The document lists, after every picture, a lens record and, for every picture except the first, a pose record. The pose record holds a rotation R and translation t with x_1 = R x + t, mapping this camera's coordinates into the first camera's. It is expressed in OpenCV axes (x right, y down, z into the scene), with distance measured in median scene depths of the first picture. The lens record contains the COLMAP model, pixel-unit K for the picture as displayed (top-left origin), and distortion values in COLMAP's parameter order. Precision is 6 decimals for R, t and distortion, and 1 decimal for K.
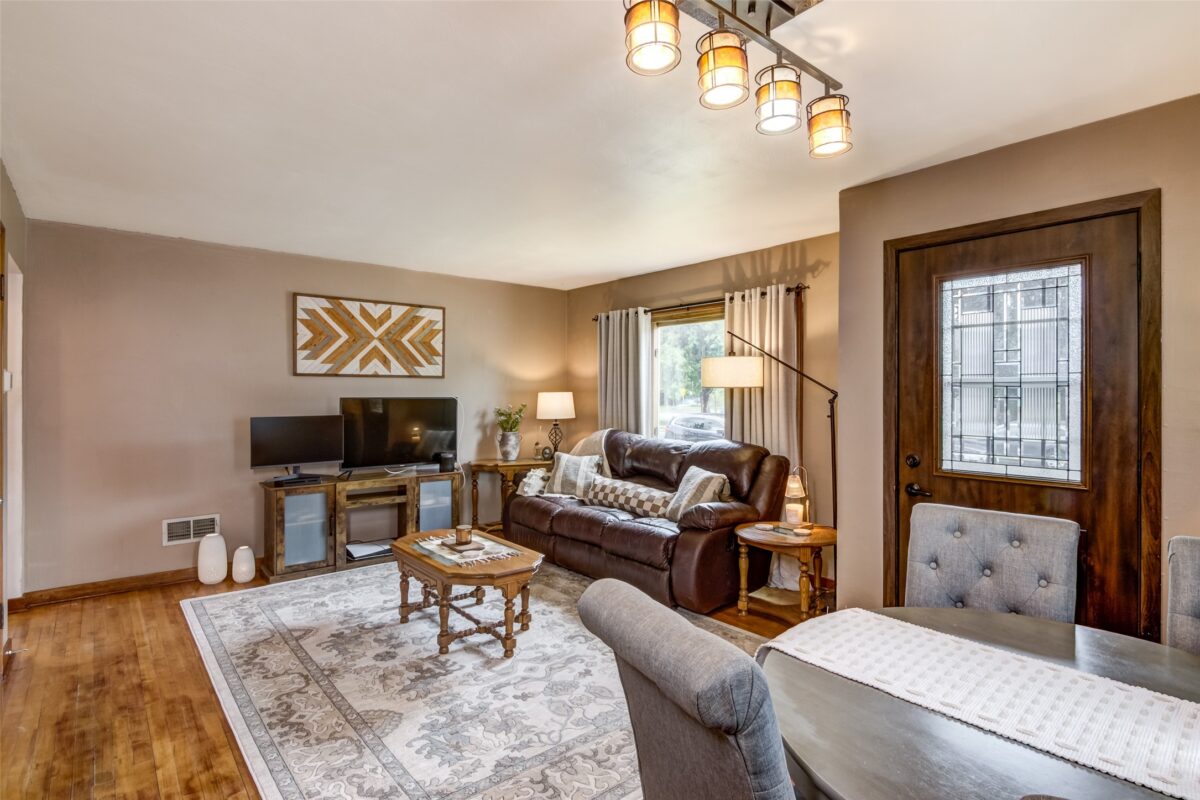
lens RADIAL K [[603.5, 0, 597.7], [0, 603.5, 392.9], [0, 0, 1]] dist [-0.000117, -0.000686]
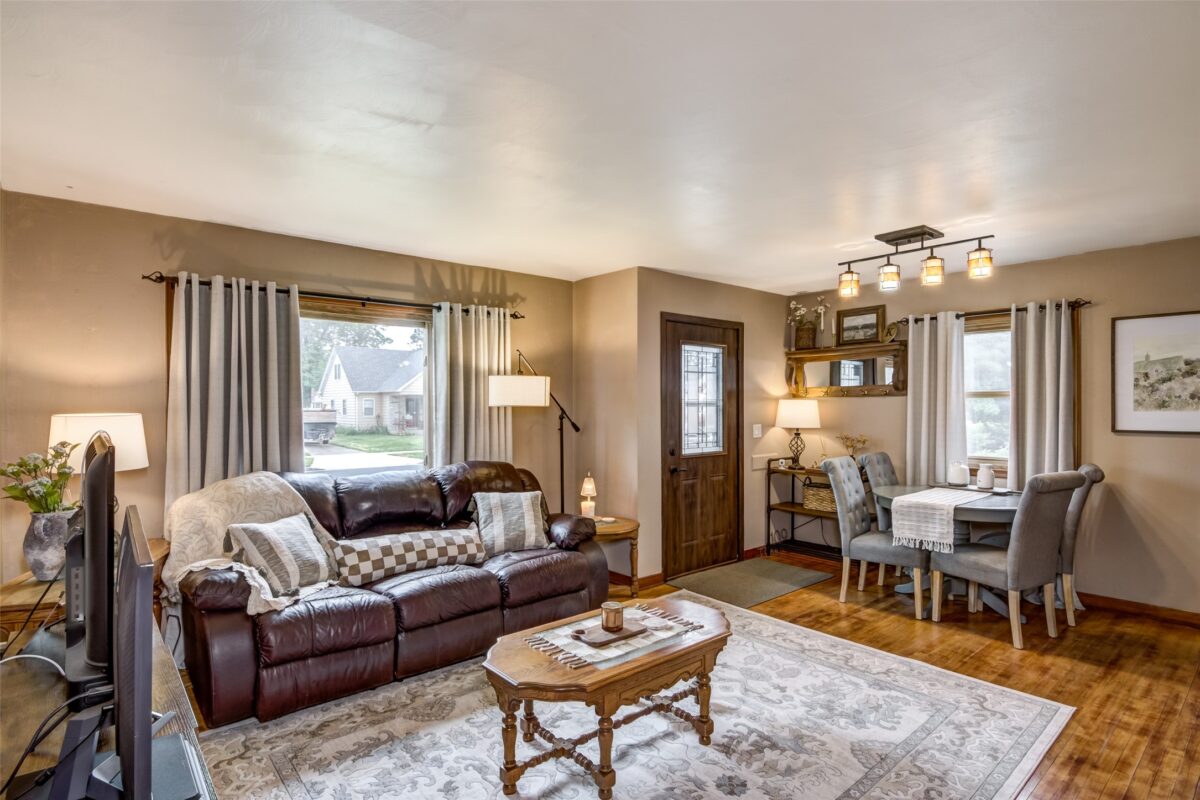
lens RADIAL K [[612.5, 0, 601.3], [0, 612.5, 409.9], [0, 0, 1]] dist [-0.000046, -0.016353]
pose [[-0.015195, -0.011874, 0.999814, -0.712379], [0.001886, 0.999927, 0.011904, -0.013044], [-0.999883, 0.002066, -0.015172, 0.774653]]
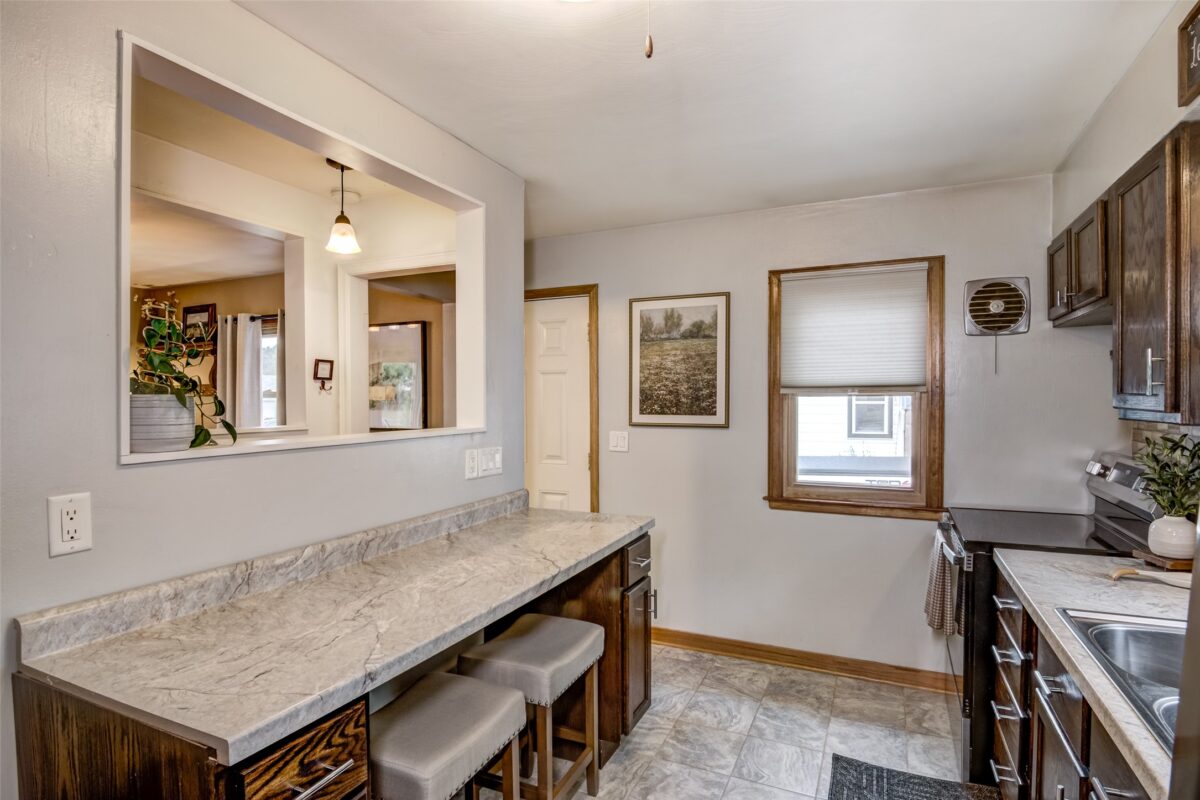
lens RADIAL K [[612.5, 0, 601.3], [0, 612.5, 409.9], [0, 0, 1]] dist [-0.000046, -0.016353]
pose [[-0.431332, -0.019604, 0.901980, -0.909566], [0.002028, 0.999740, 0.022698, -0.021719], [-0.902191, 0.011619, -0.431180, 0.079567]]
